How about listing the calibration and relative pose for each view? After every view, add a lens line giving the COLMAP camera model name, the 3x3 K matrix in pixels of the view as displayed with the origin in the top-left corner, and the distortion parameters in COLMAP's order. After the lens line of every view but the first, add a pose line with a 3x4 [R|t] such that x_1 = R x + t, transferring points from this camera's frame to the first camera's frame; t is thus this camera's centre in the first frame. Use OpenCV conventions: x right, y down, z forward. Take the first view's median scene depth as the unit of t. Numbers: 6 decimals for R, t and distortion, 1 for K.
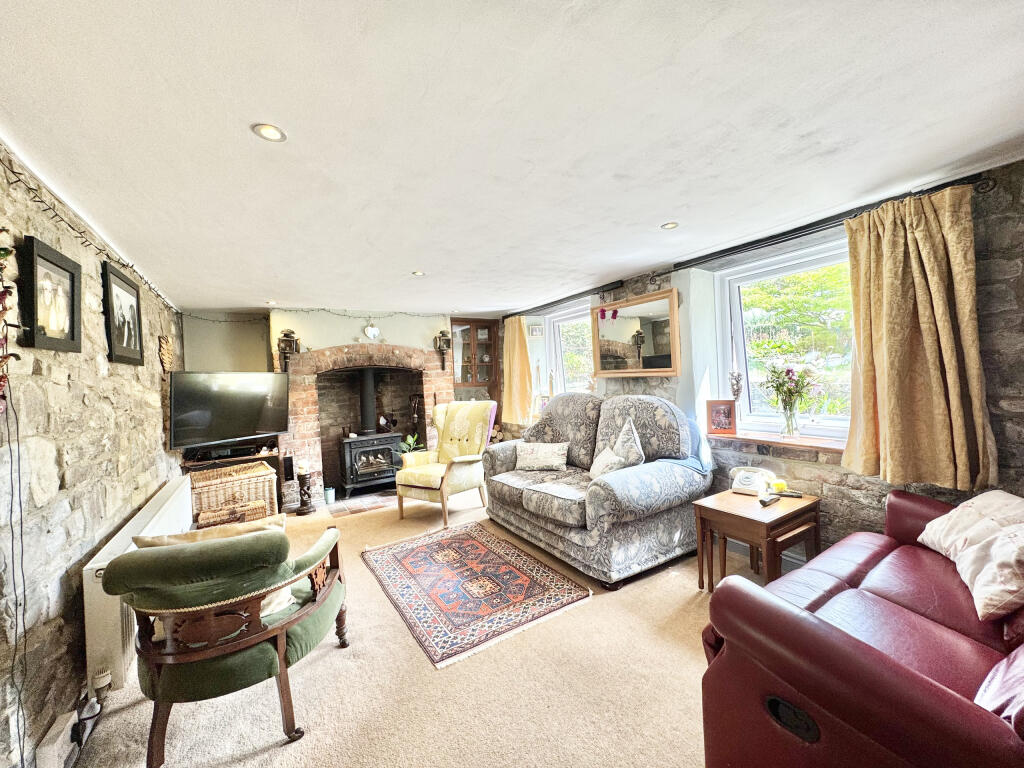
lens RADIAL K [[407.5, 0, 511.6], [0, 407.5, 382.7], [0, 0, 1]] dist [-0.000836, 0.000182]
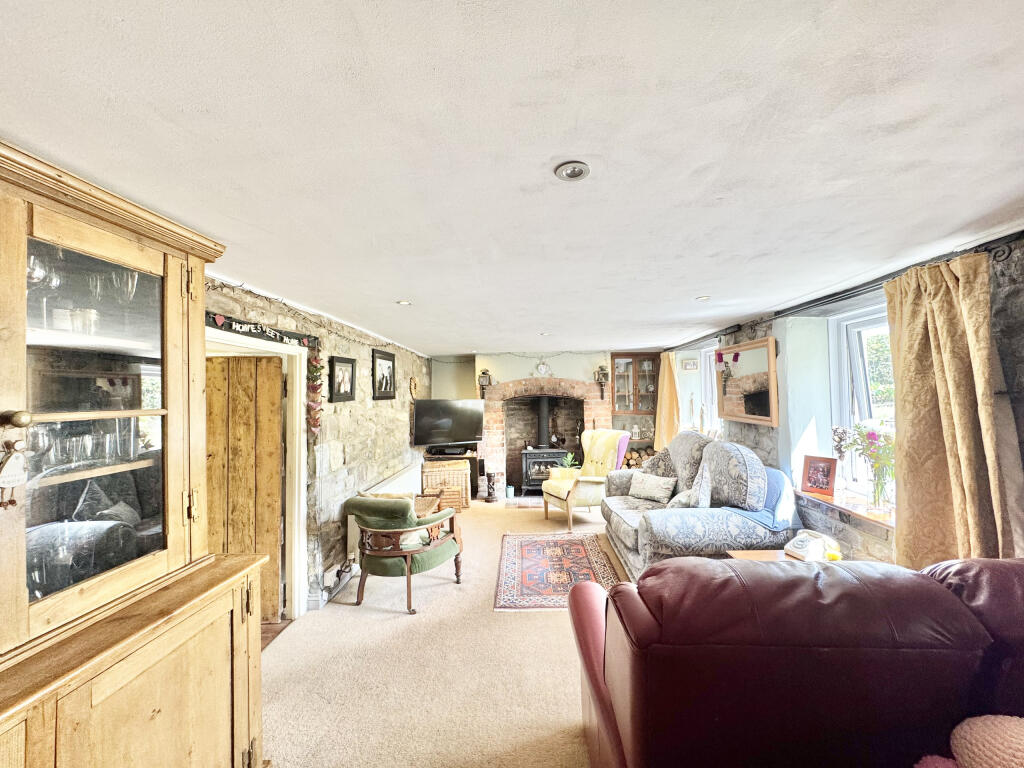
lens RADIAL K [[407.5, 0, 511.6], [0, 407.5, 382.7], [0, 0, 1]] dist [-0.000836, 0.000182]
pose [[0.831170, 0.018998, -0.555694, 0.410473], [-0.033033, 0.999338, -0.015245, -0.083004], [0.555036, 0.031028, 0.831247, -0.159953]]
